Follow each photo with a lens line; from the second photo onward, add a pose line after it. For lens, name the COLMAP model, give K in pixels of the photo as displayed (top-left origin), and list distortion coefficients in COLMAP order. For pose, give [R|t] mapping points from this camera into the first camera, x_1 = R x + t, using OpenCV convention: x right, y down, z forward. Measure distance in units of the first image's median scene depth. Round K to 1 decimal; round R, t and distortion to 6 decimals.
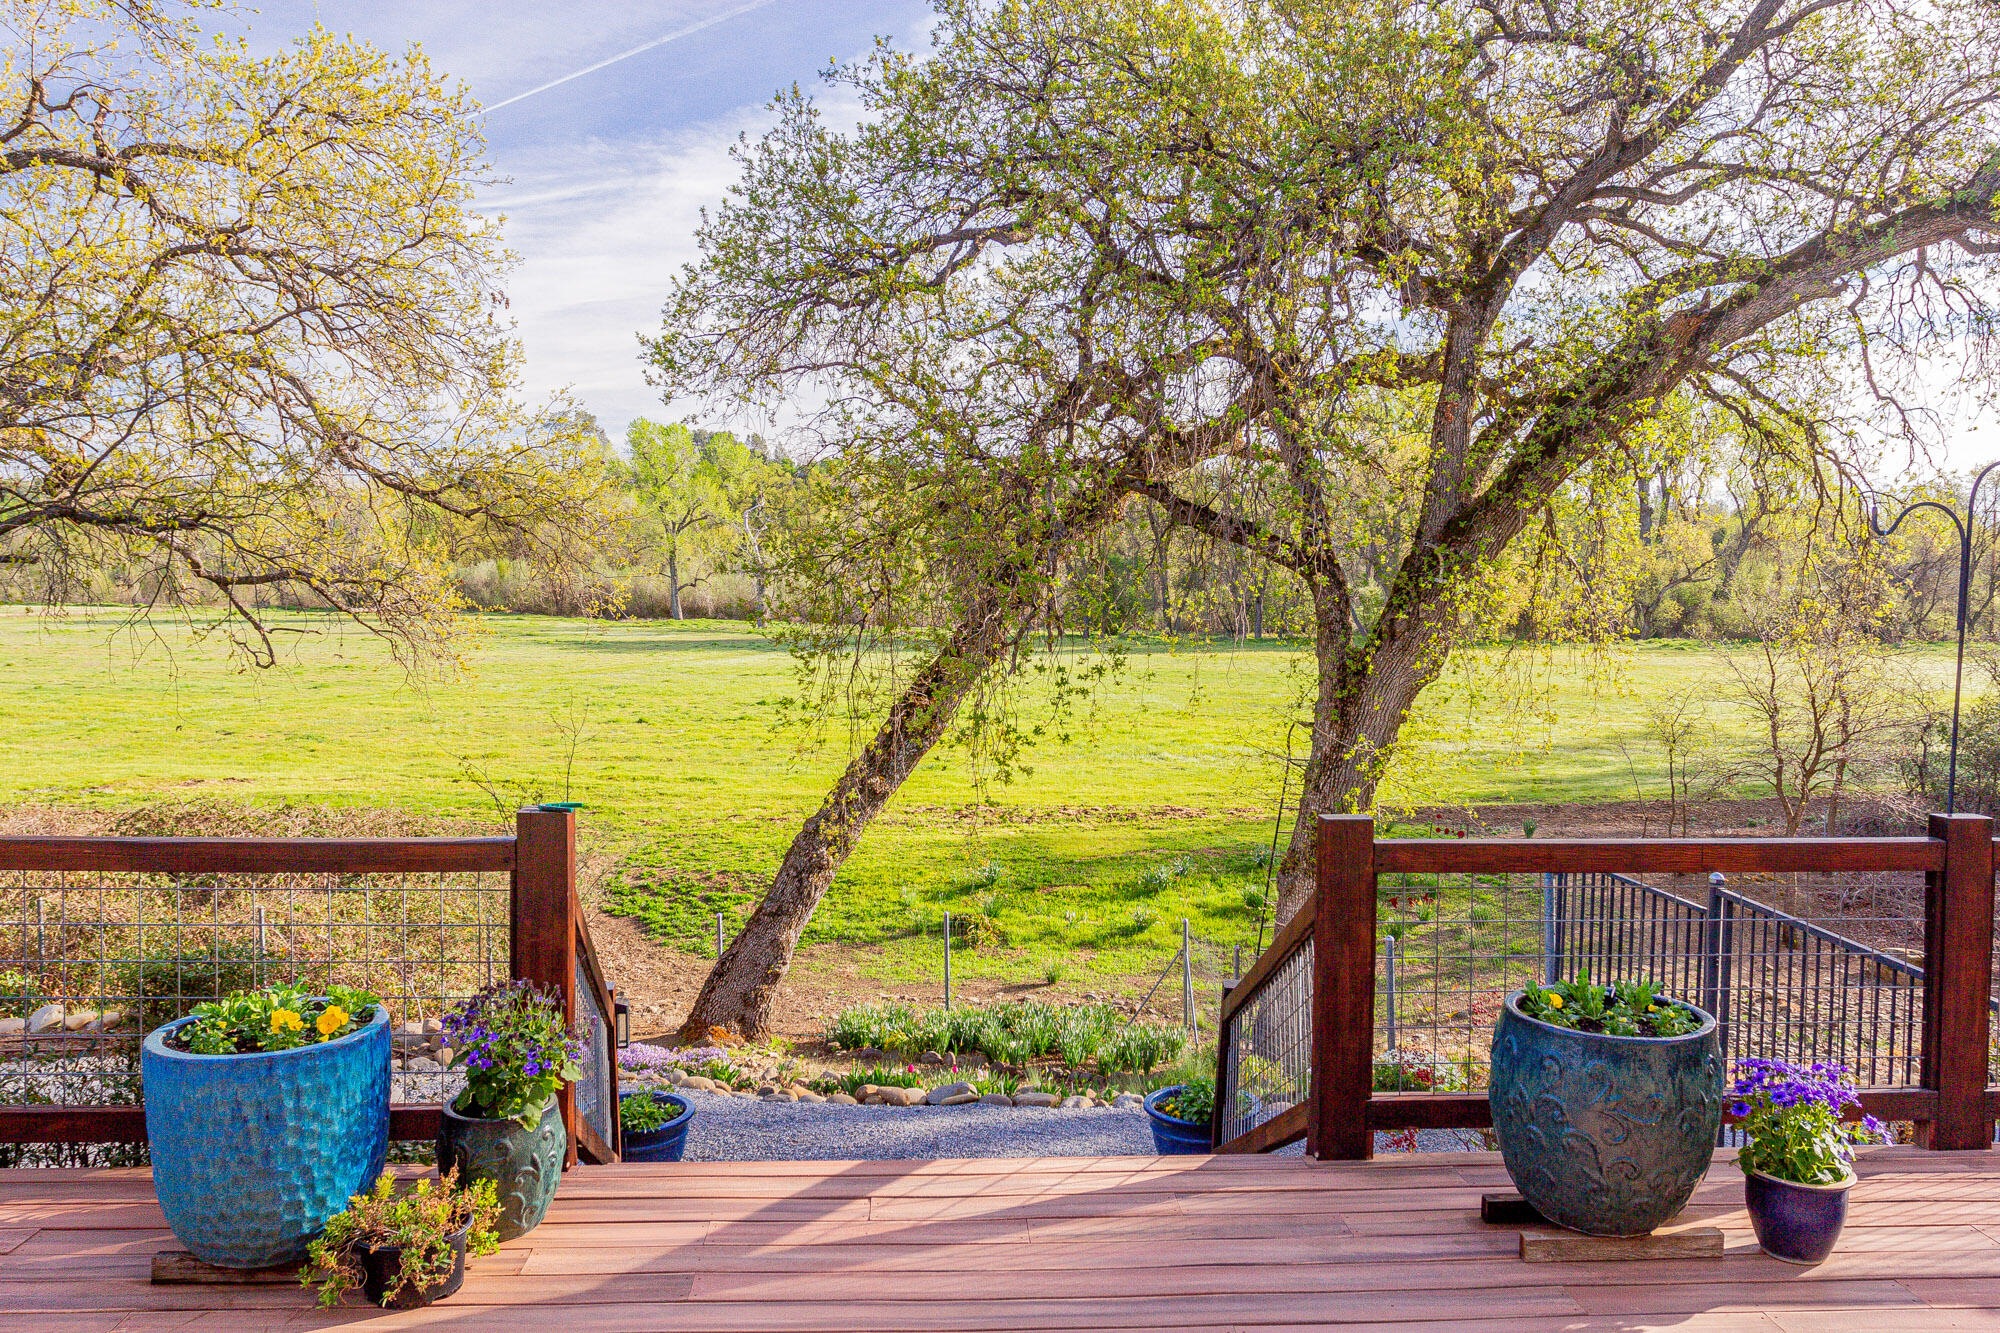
lens RADIAL K [[1569.8, 0, 998.8], [0, 1569.8, 662.2], [0, 0, 1]] dist [0.002357, 0.006337]
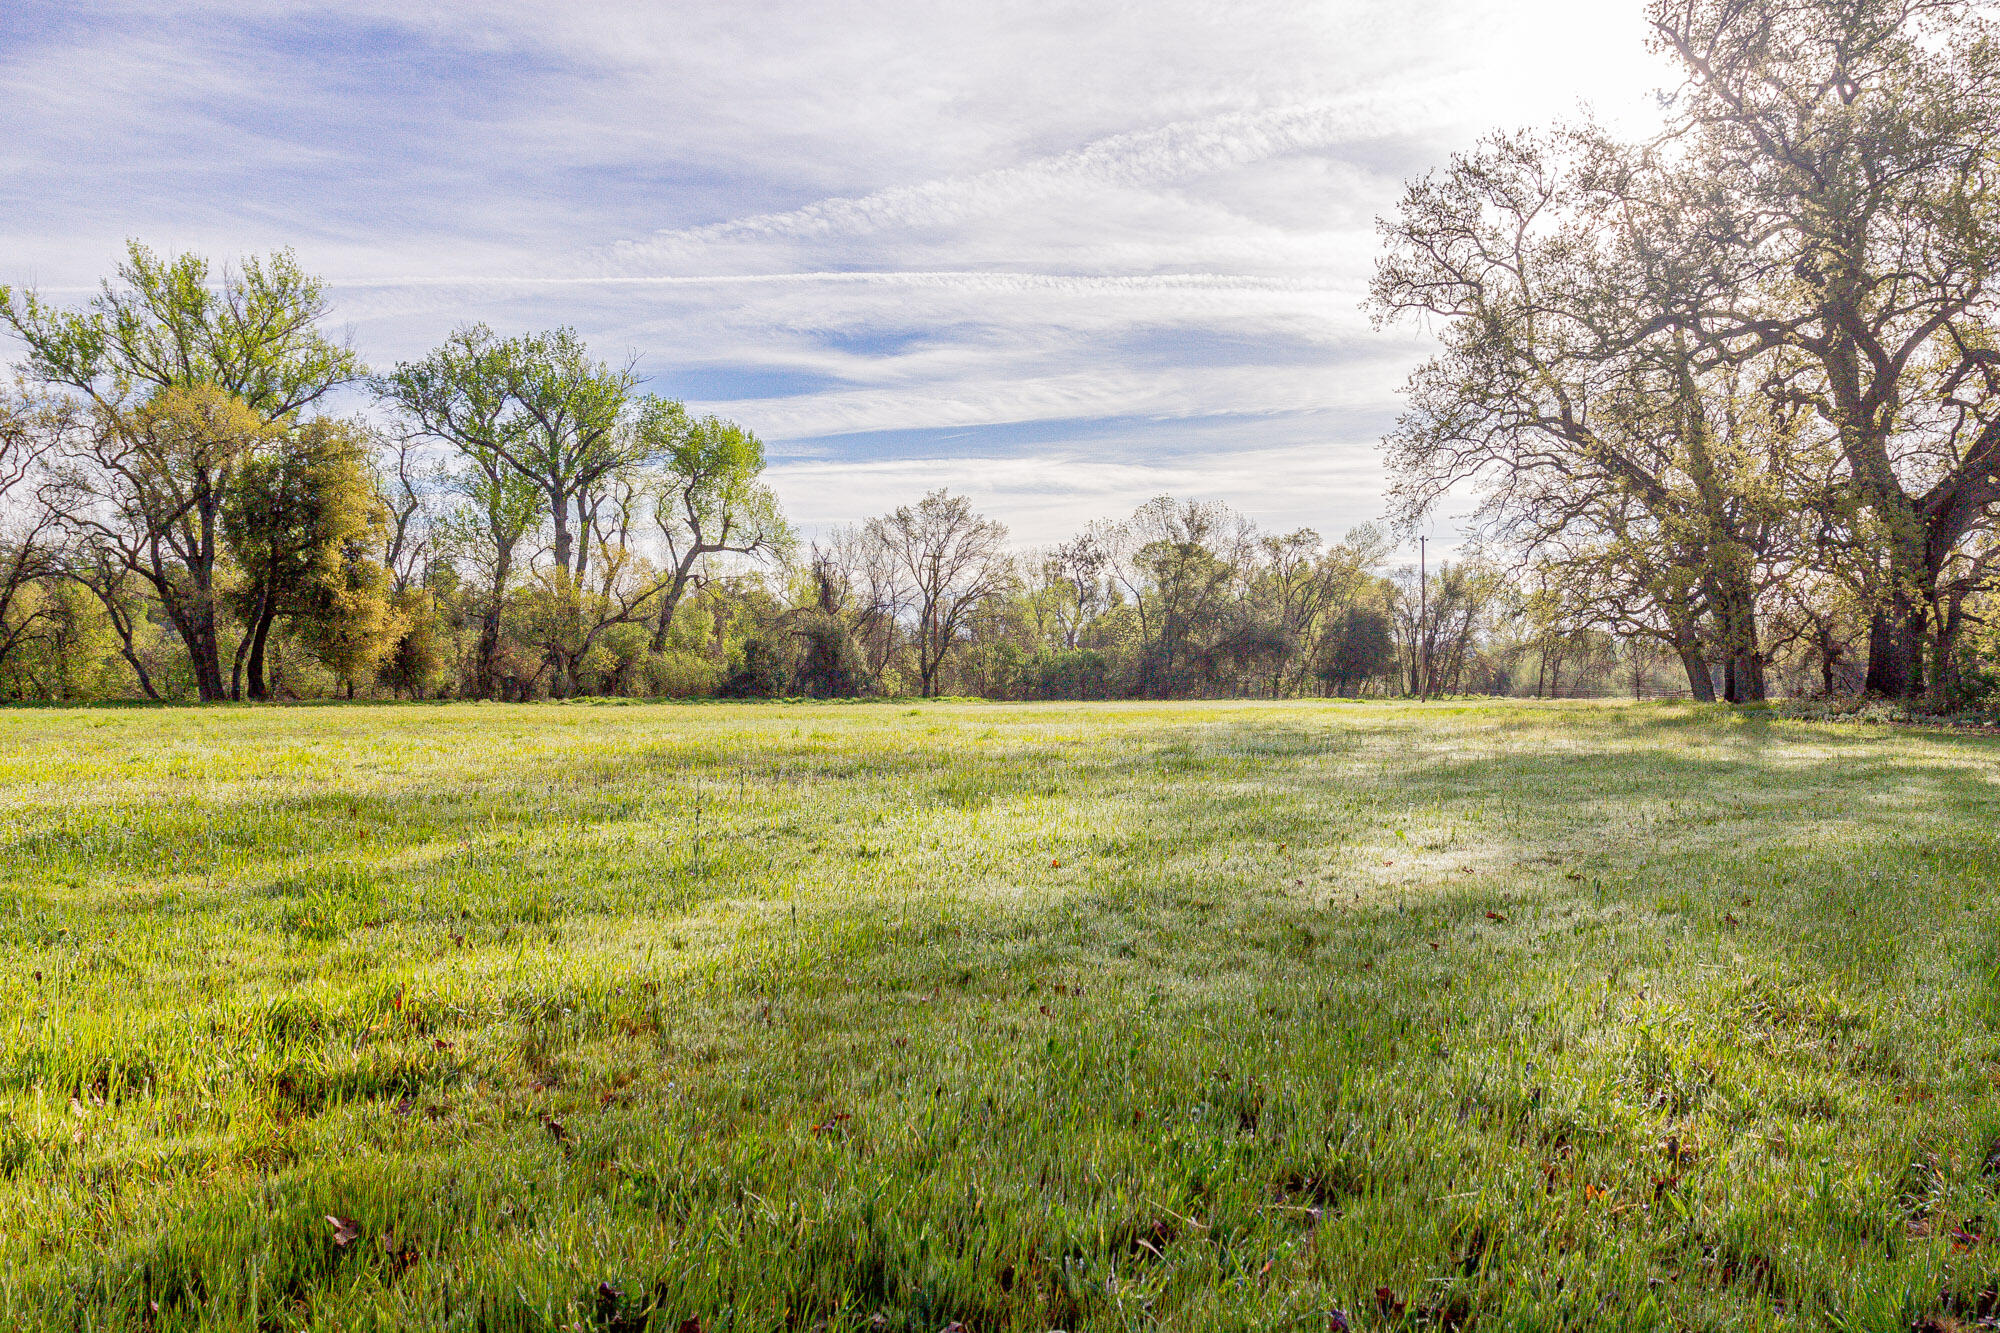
lens RADIAL K [[1569.8, 0, 997.0], [0, 1569.8, 665.9], [0, 0, 1]] dist [0.002357, 0.006337]
pose [[0.772375, 0.011831, 0.635057, 0.085415], [0.040031, 0.996932, -0.067260, 0.024871], [-0.633904, 0.077372, 0.769532, 0.267077]]
